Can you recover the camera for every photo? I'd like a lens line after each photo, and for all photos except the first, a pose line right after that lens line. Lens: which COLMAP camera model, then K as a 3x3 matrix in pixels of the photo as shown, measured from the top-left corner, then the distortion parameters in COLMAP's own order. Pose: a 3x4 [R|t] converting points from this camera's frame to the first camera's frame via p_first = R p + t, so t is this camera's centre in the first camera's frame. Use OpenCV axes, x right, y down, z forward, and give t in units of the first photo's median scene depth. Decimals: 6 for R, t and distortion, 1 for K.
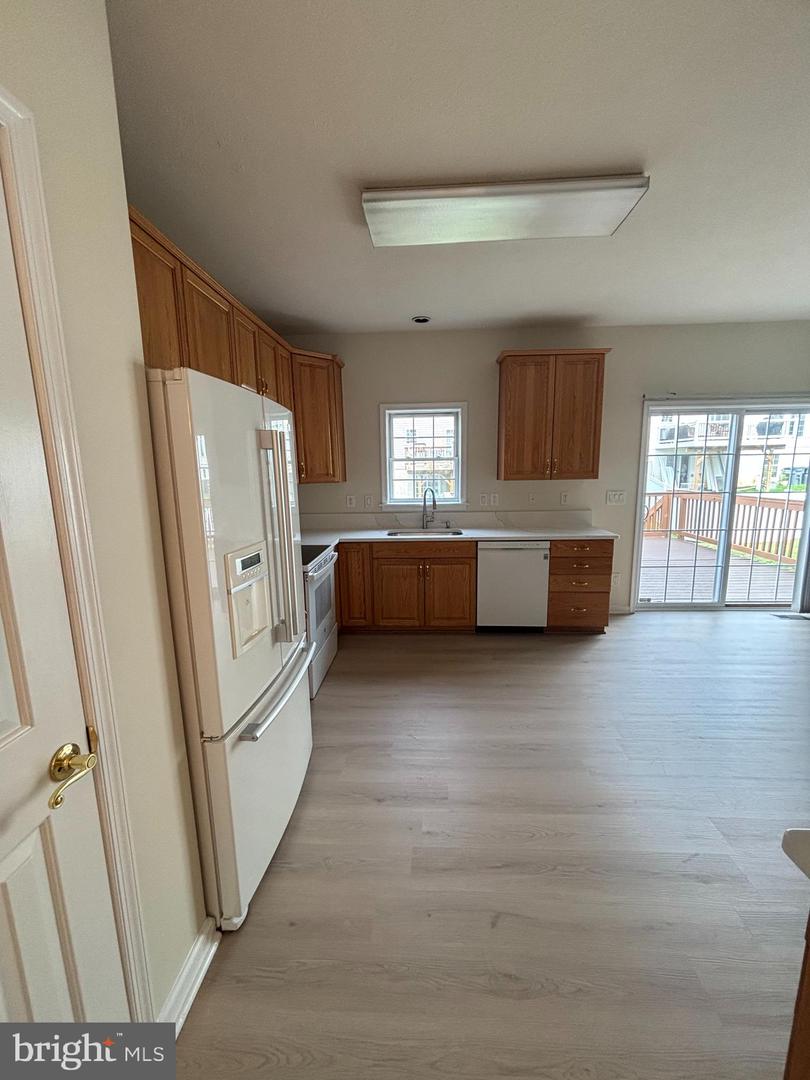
lens RADIAL K [[438.3, 0, 404.0], [0, 438.3, 541.3], [0, 0, 1]] dist [-0.003784, 0.003495]
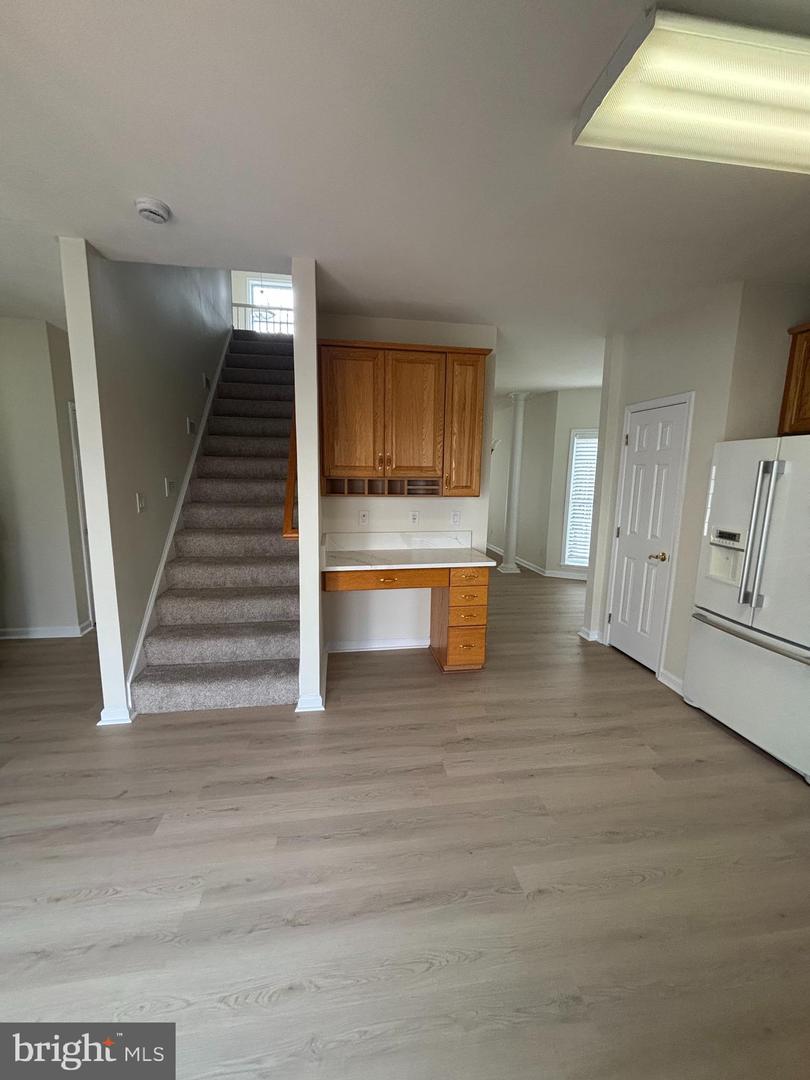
lens RADIAL K [[438.0, 0, 404.3], [0, 438.0, 538.6], [0, 0, 1]] dist [-0.002201, 0.003421]
pose [[-0.979036, 0.031696, -0.201208, 0.517647], [-0.035374, 0.946350, 0.321201, -0.180774], [0.200594, 0.321585, -0.925389, 0.948569]]
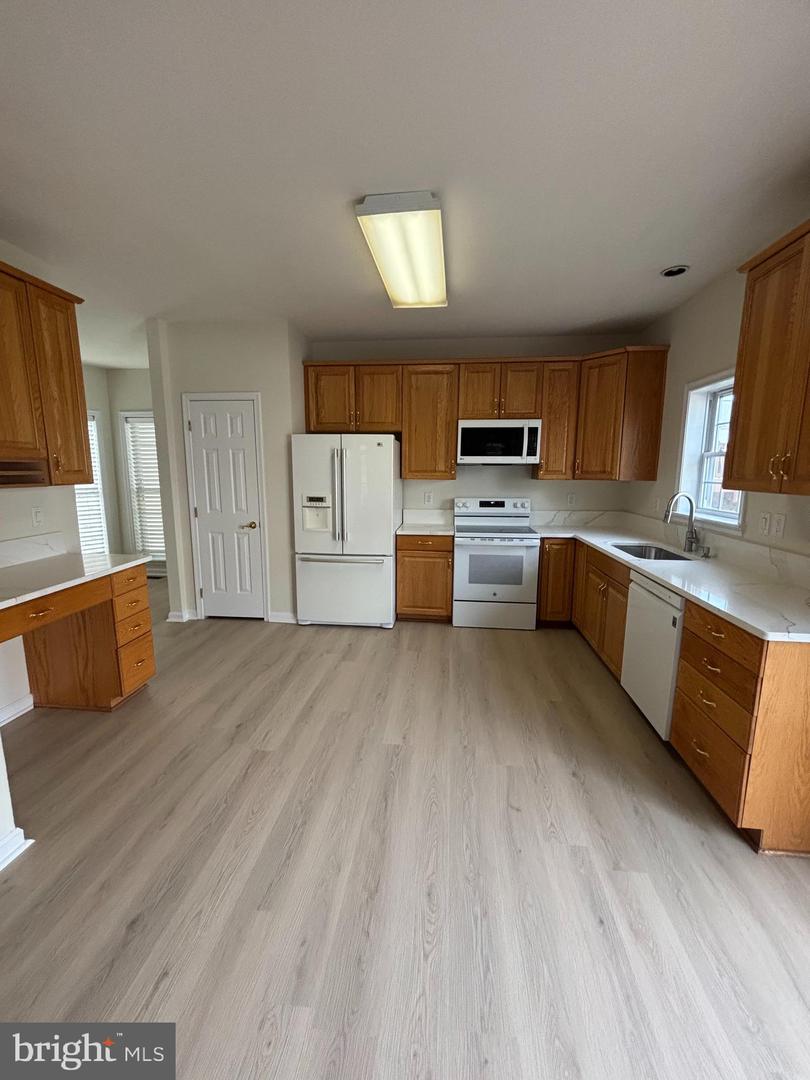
lens RADIAL K [[438.3, 0, 404.0], [0, 438.3, 541.3], [0, 0, 1]] dist [-0.003784, 0.003495]
pose [[-0.053479, 0.177922, -0.982590, 0.893319], [-0.179204, 0.966313, 0.184729, -0.109261], [0.982357, 0.185963, -0.019794, 0.640889]]
